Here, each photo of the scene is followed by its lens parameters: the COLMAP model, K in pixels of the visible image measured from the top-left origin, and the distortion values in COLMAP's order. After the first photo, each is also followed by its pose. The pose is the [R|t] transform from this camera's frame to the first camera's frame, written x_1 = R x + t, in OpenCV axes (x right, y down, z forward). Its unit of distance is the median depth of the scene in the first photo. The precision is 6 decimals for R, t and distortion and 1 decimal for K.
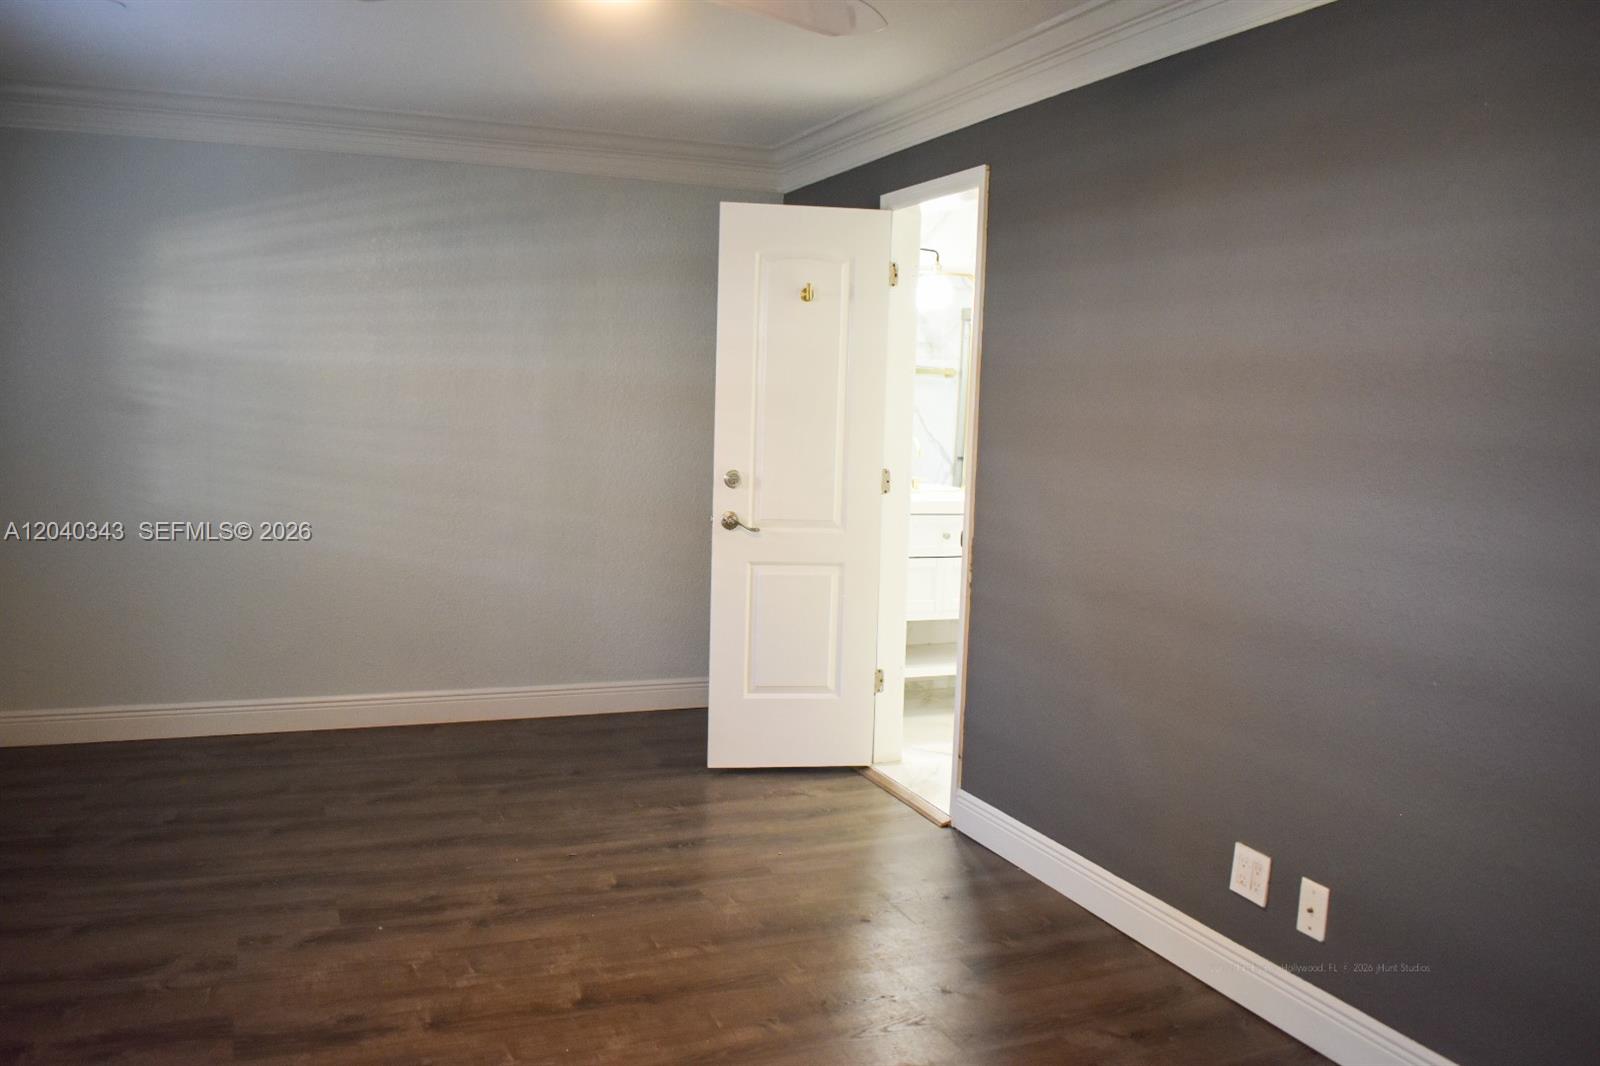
lens RADIAL K [[1269.9, 0, 784.3], [0, 1269.9, 514.5], [0, 0, 1]] dist [-0.057146, -0.012501]
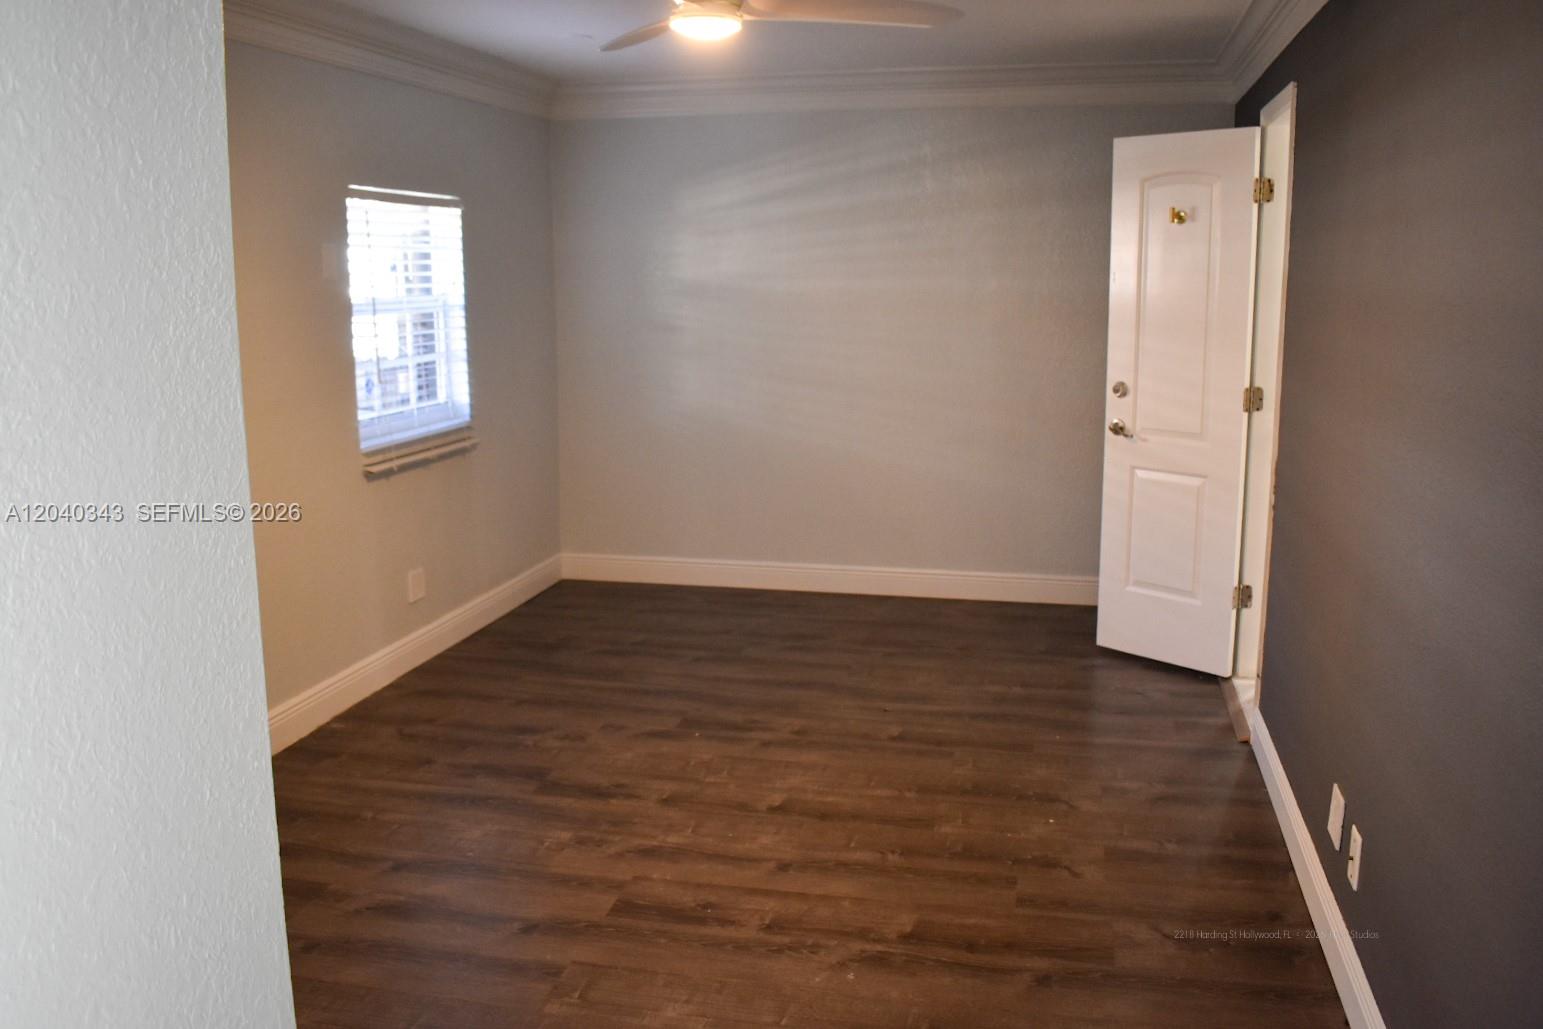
lens RADIAL K [[1239.0, 0, 771.5], [0, 1239.0, 514.5], [0, 0, 1]] dist [-0.091252, 0.011998]
pose [[0.831242, 0.069399, -0.551562, 0.411299], [-0.021193, 0.995412, 0.093306, -0.024242], [0.555507, -0.065870, 0.828899, -0.024749]]
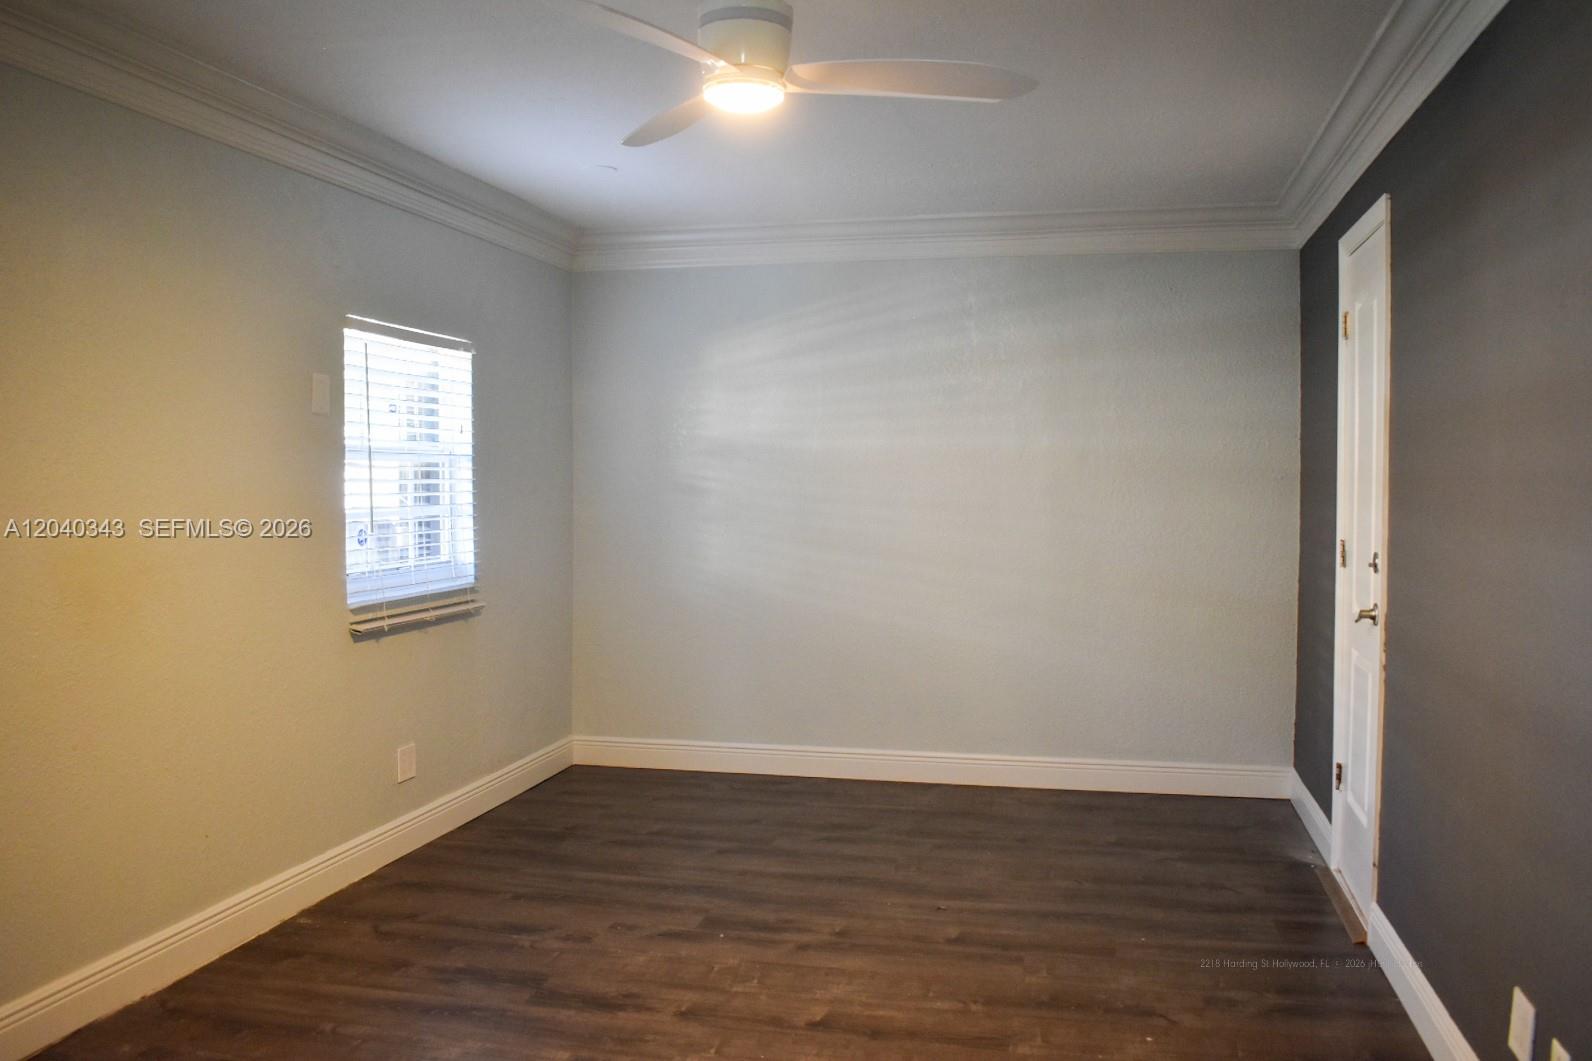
lens RADIAL K [[1278.4, 0, 796.0], [0, 1278.4, 530.5], [0, 0, 1]] dist [-0.091252, 0.011998]
pose [[0.830601, -0.005865, -0.556837, 0.344864], [-0.025678, 0.998478, -0.048819, 0.014804], [0.556275, 0.054848, 0.829186, 0.056984]]
